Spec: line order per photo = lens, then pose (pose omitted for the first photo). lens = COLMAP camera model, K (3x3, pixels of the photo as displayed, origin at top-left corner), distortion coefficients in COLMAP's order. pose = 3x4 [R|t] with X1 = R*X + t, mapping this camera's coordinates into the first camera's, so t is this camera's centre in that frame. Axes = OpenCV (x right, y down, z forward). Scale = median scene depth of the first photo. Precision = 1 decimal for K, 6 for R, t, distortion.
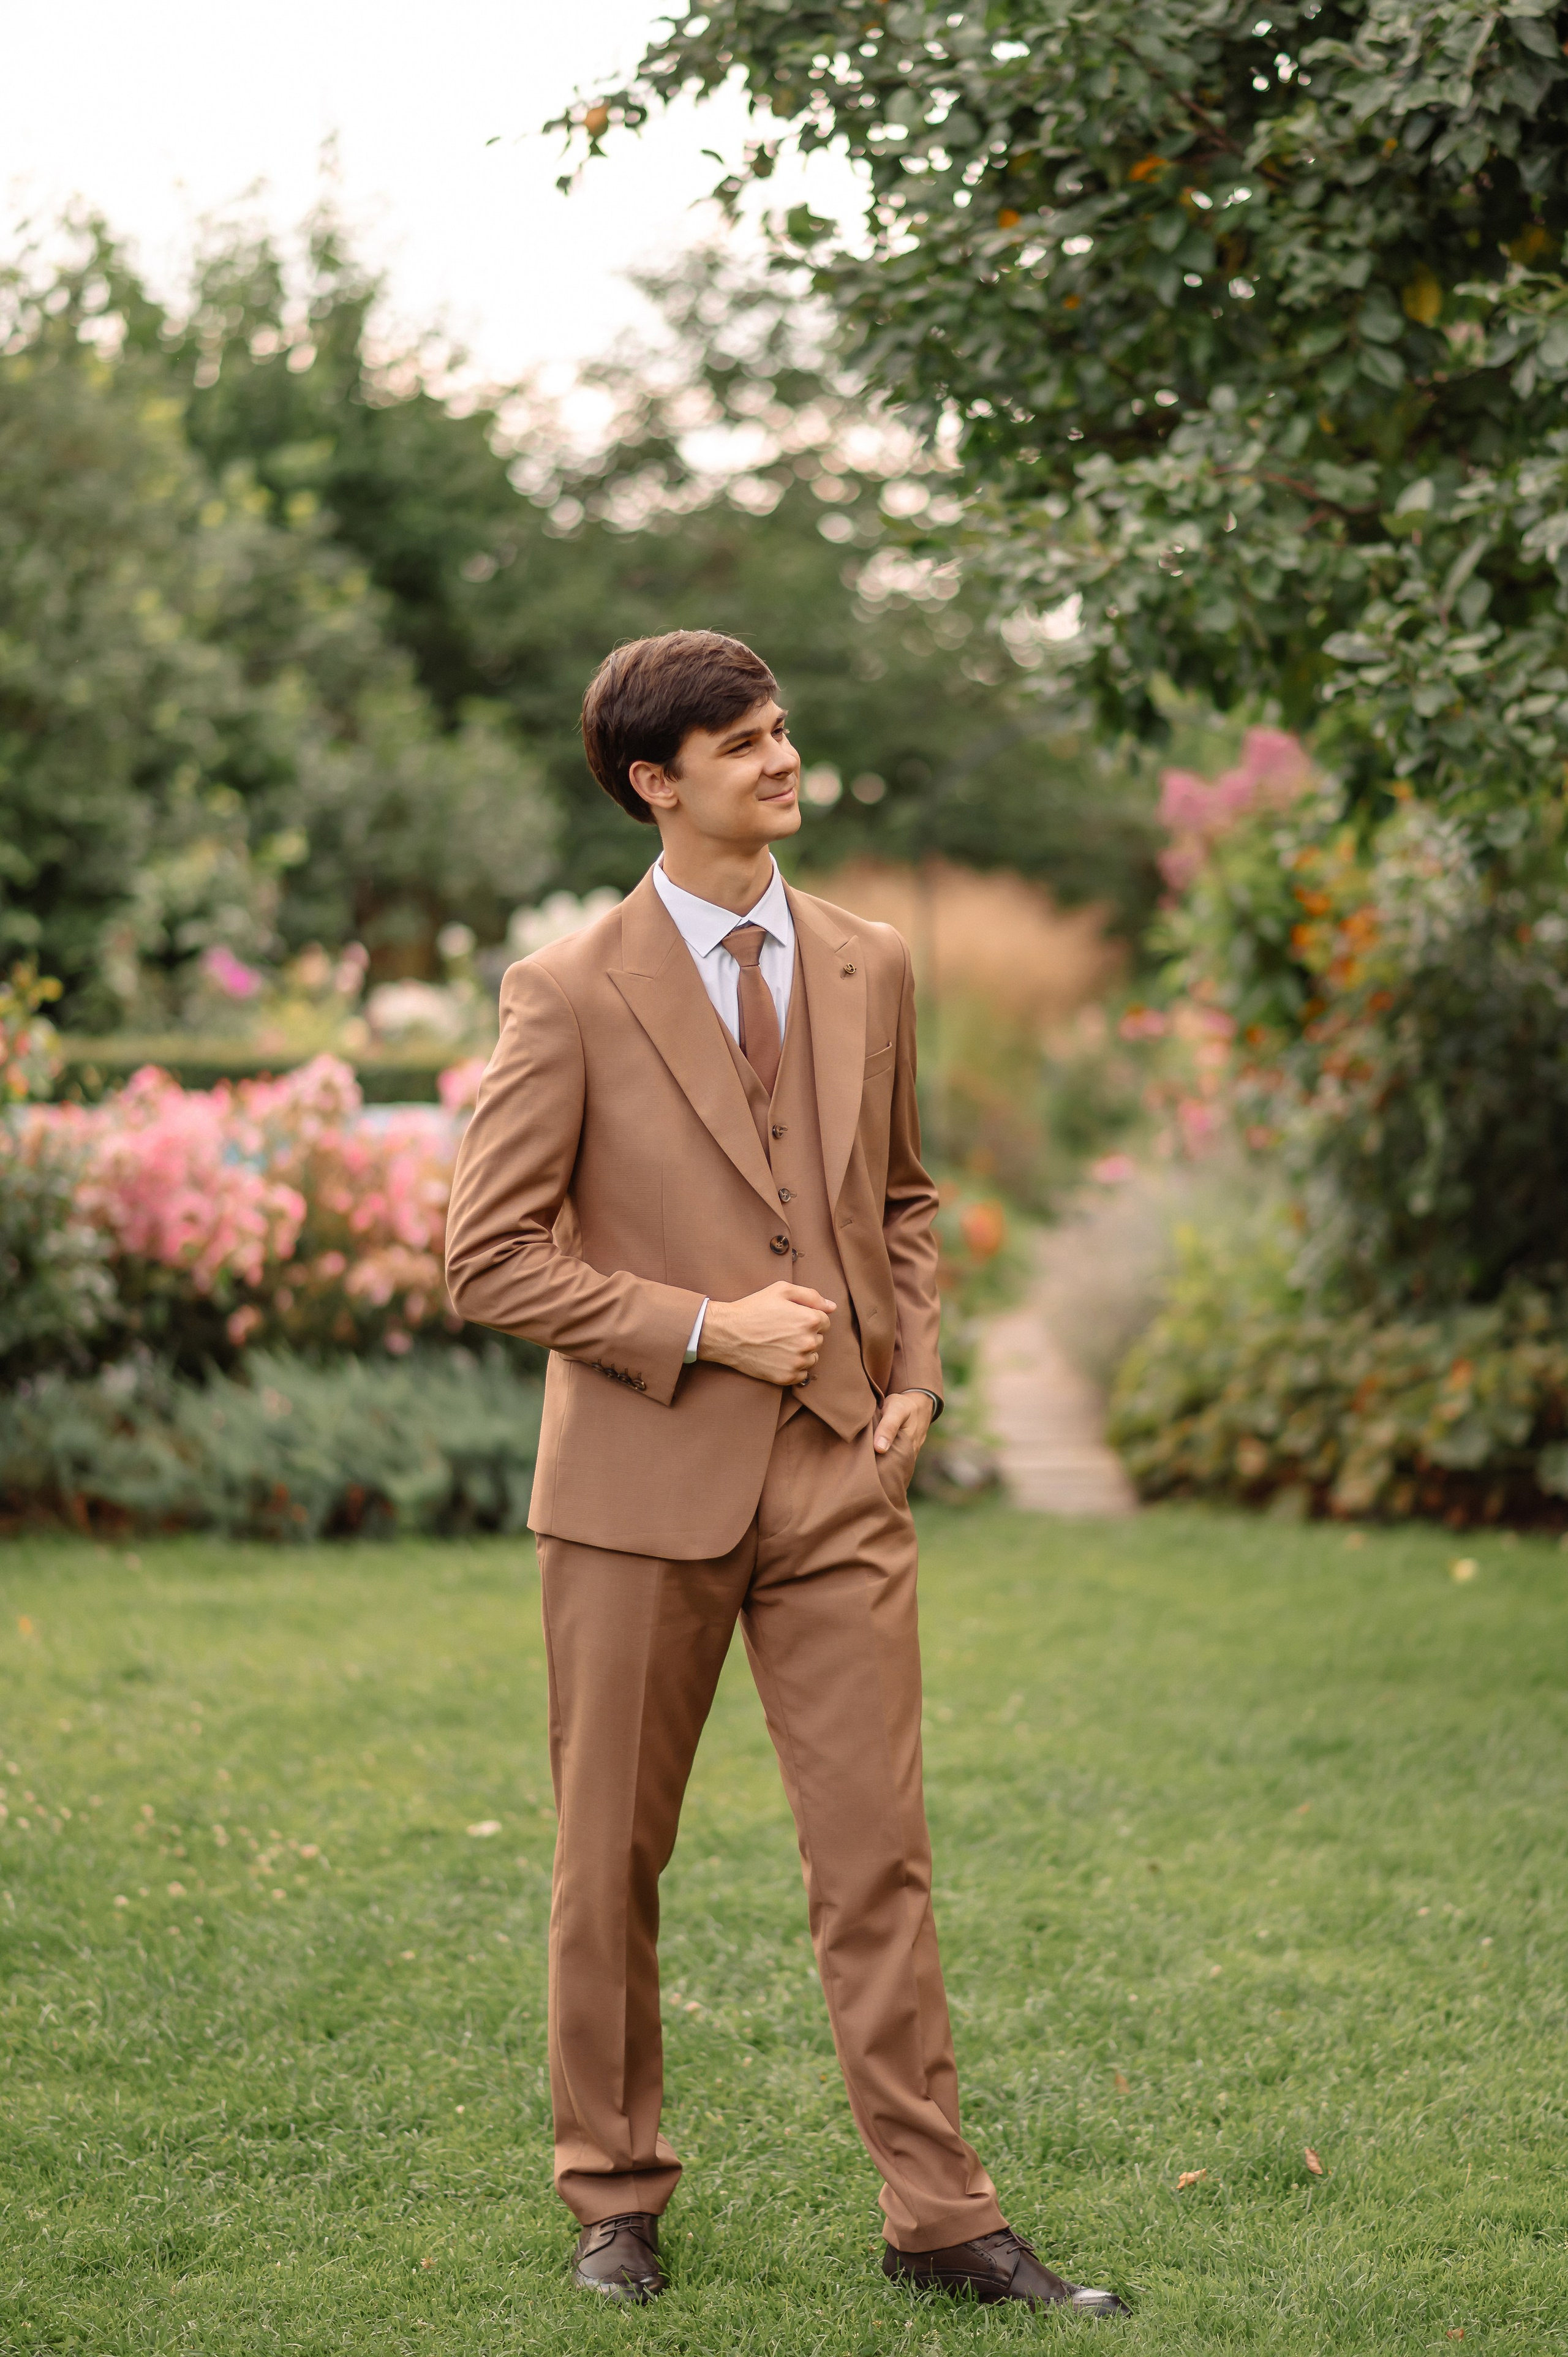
lens RADIAL K [[5704.3, 0, 784.6], [0, 5704.3, 1236.6], [0, 0, 1]] dist [-0.006059, -0.307279]
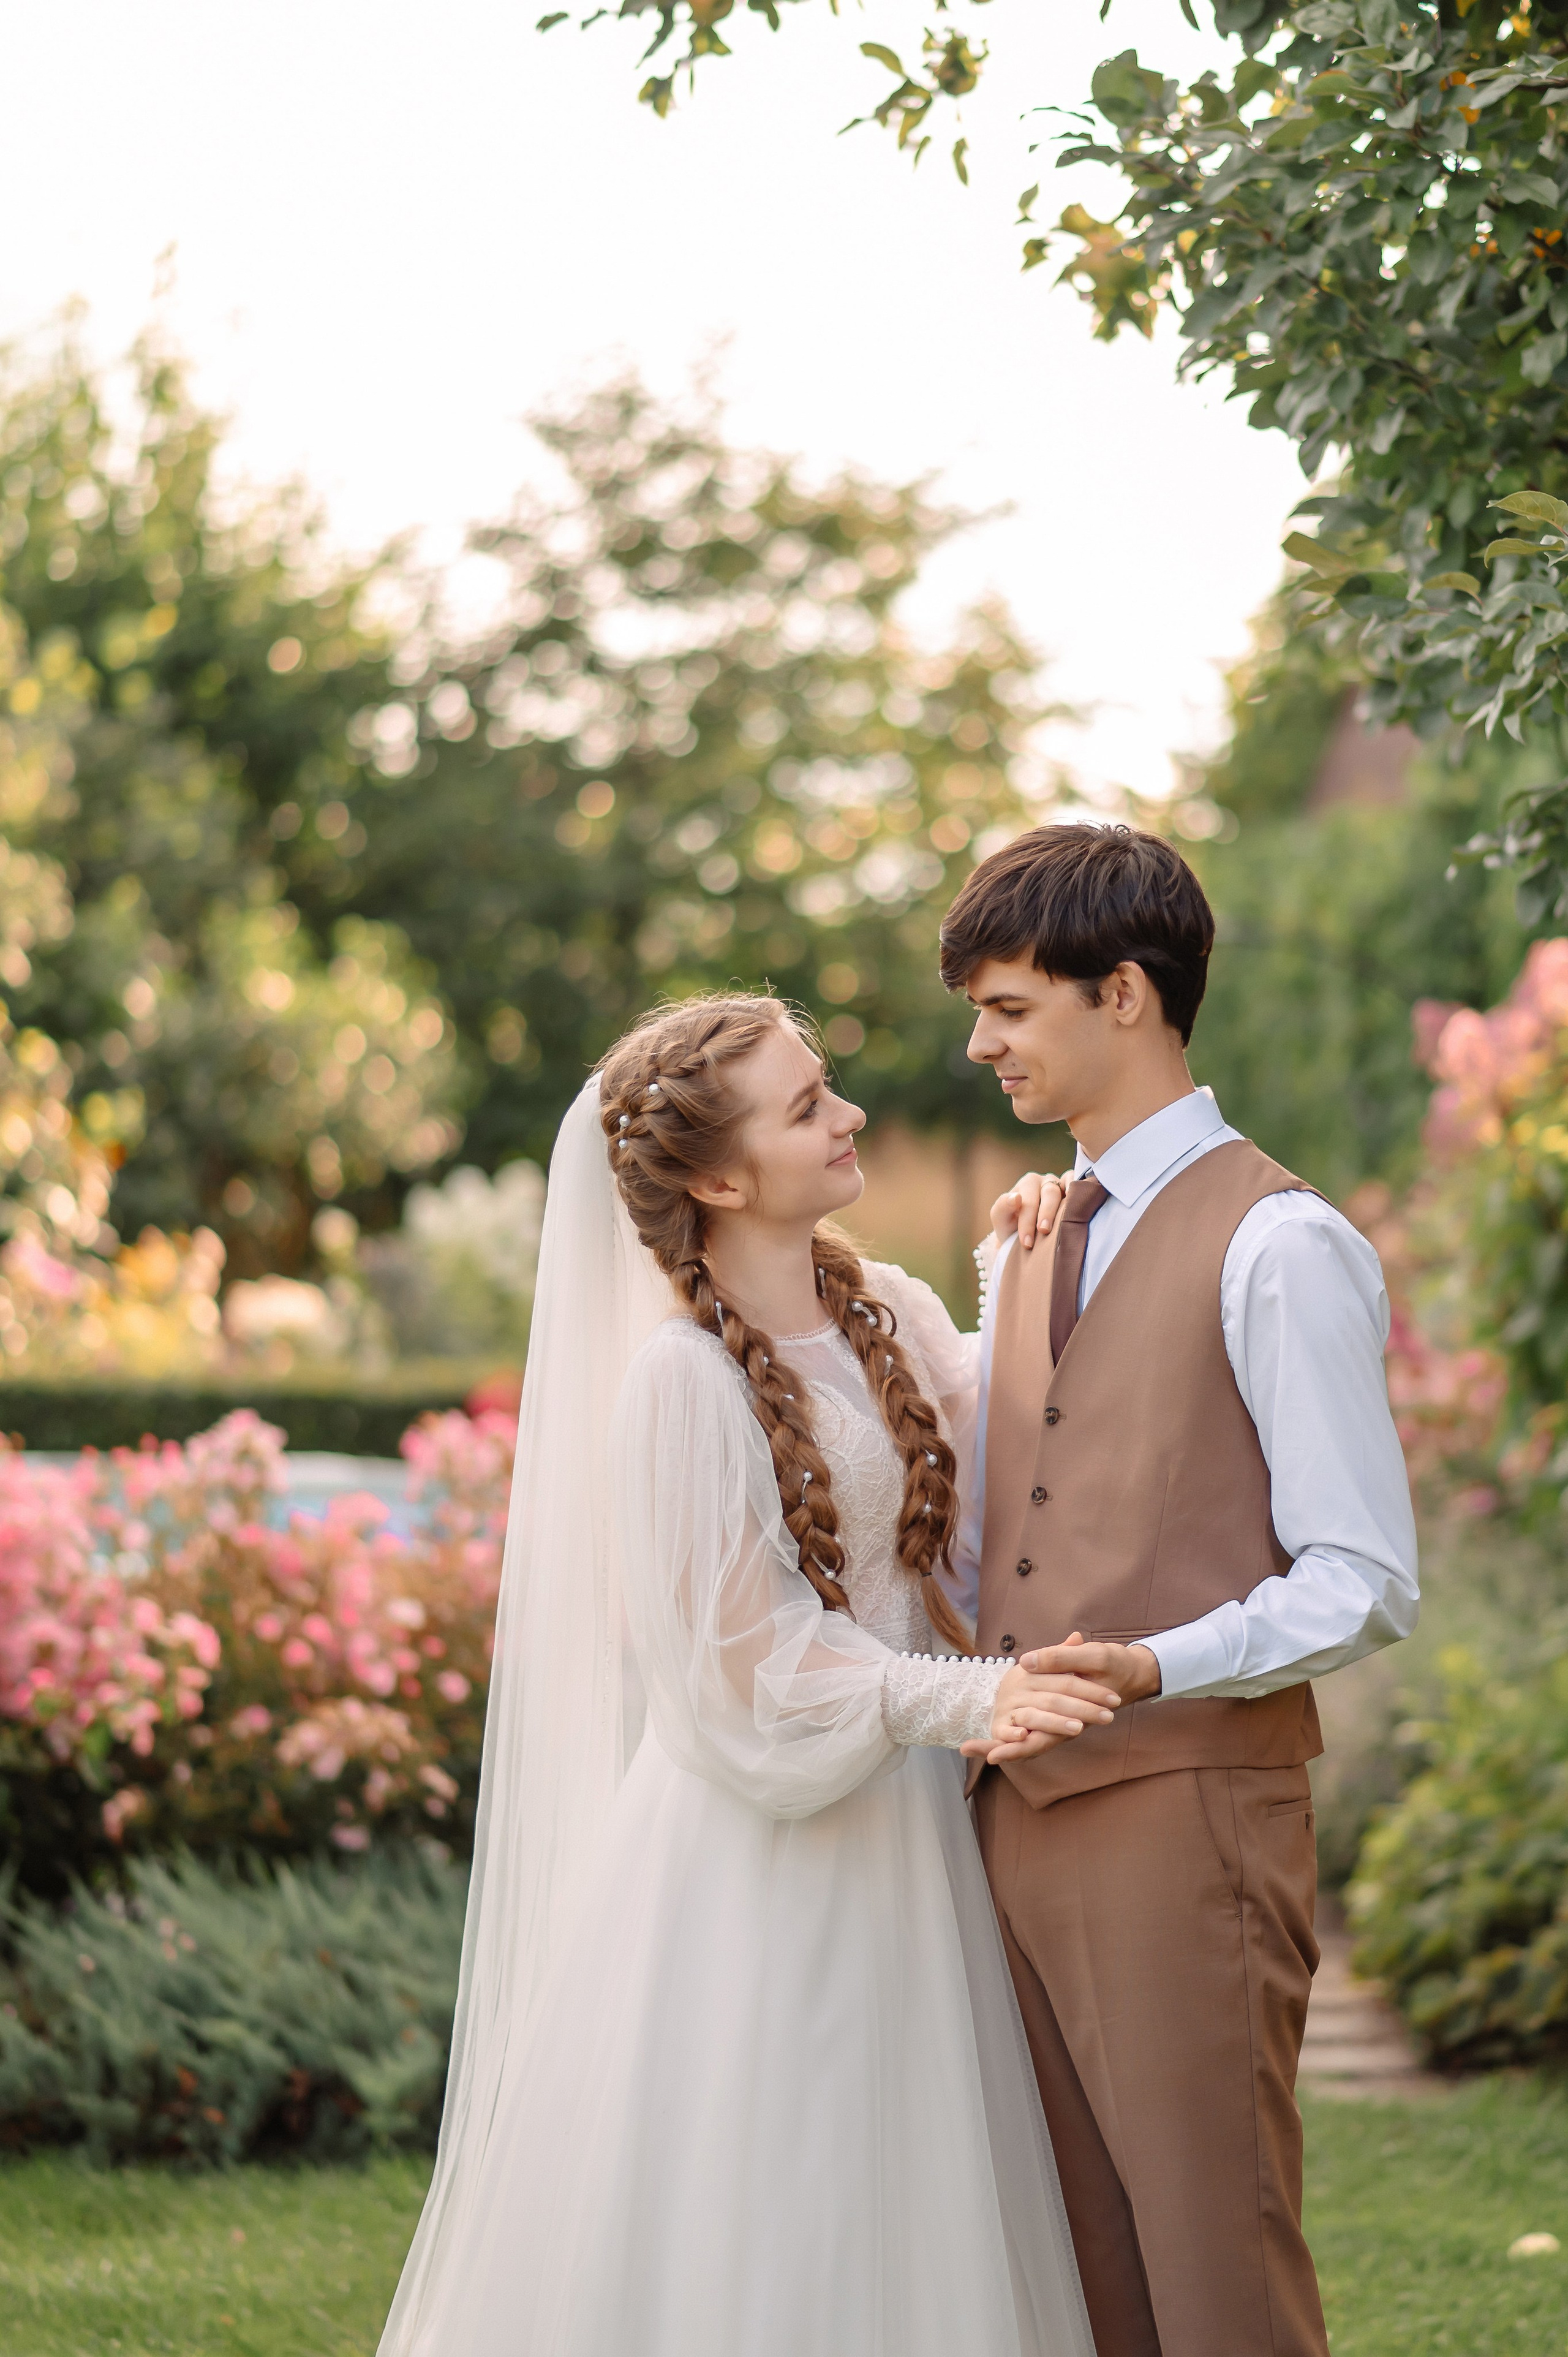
lens RADIAL K [[6004.4, 0, 784.0], [0, 6004.4, 1178.5], [0, 0, 1]] dist [-0.004071, -0.136610]
pose [[0.999339, 0.006634, 0.035742, -0.043125], [-0.004562, 0.998320, -0.057759, -0.018883], [-0.036065, 0.057558, 0.997691, 0.288565]]
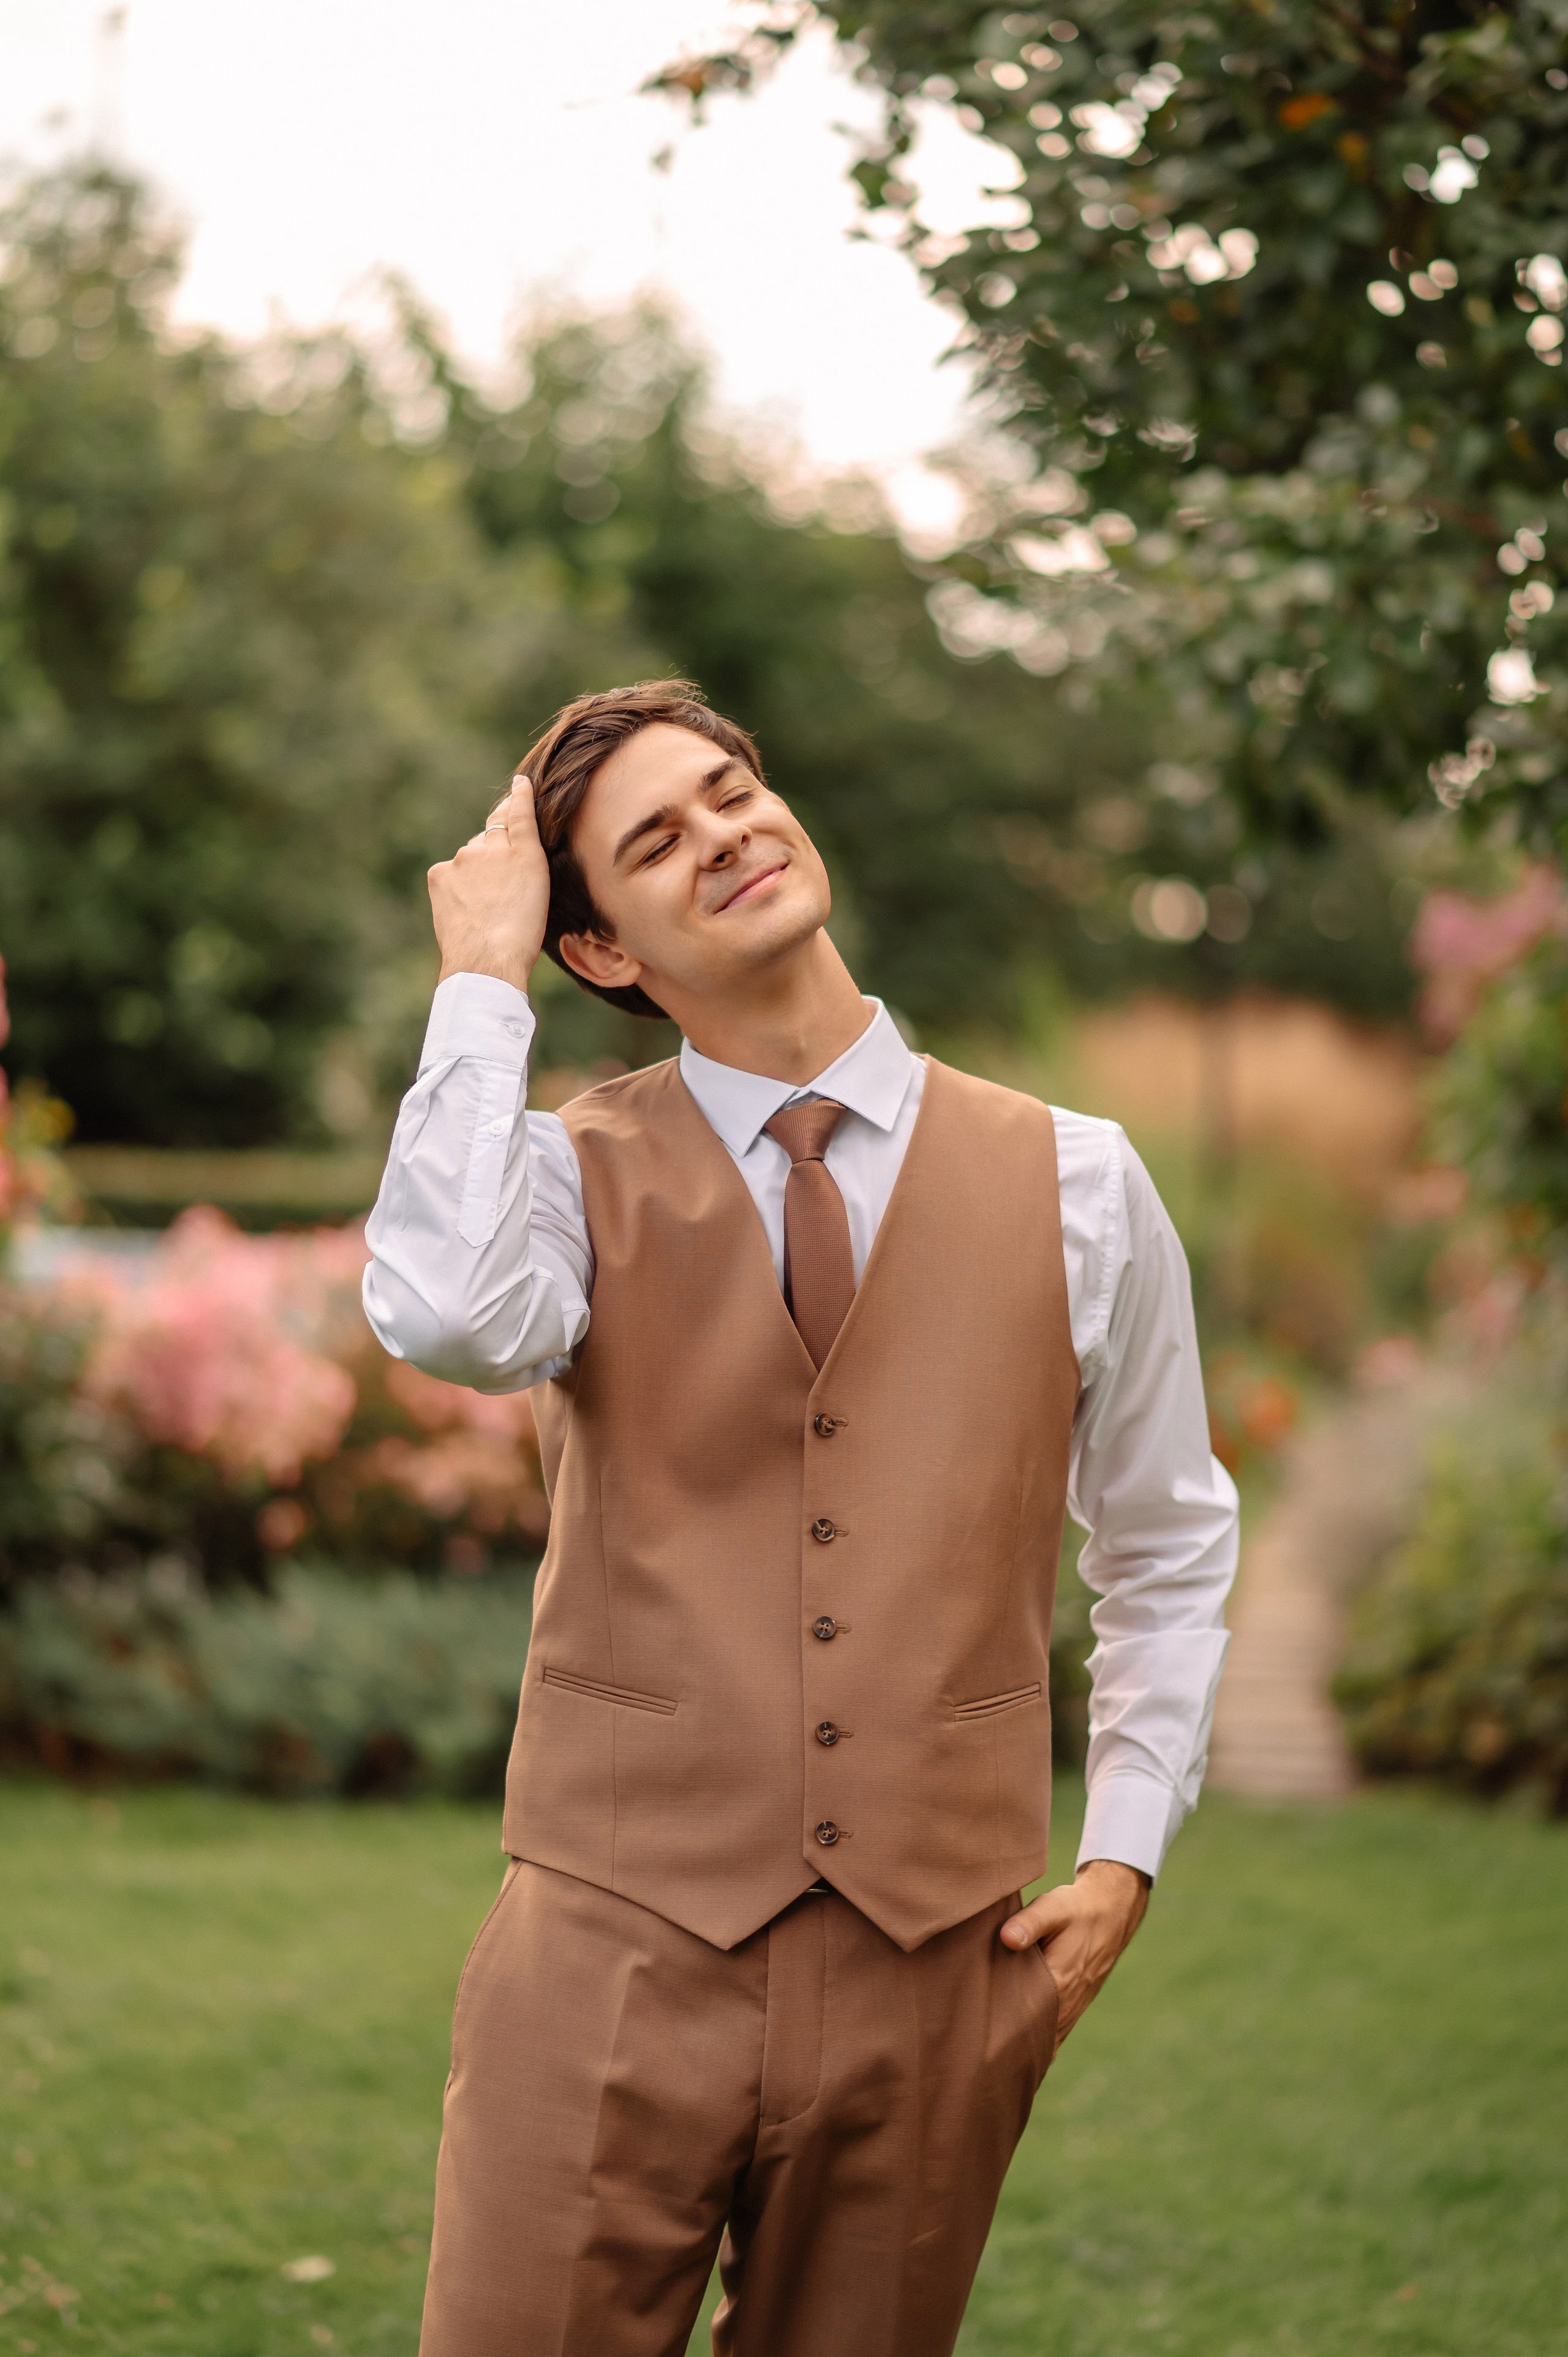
lens RADIAL K [[5643.7, 0, 784.0], [0, 5643.7, 1178.5], [0, 0, 1]] dist [-0.128394, 0.162680]
pose [[0.996041, 0.031712, -0.083048, 0.045985], [-0.034280, 0.998971, -0.029683, -0.013901], [0.082022, 0.032412, 0.996103, 0.182462]]
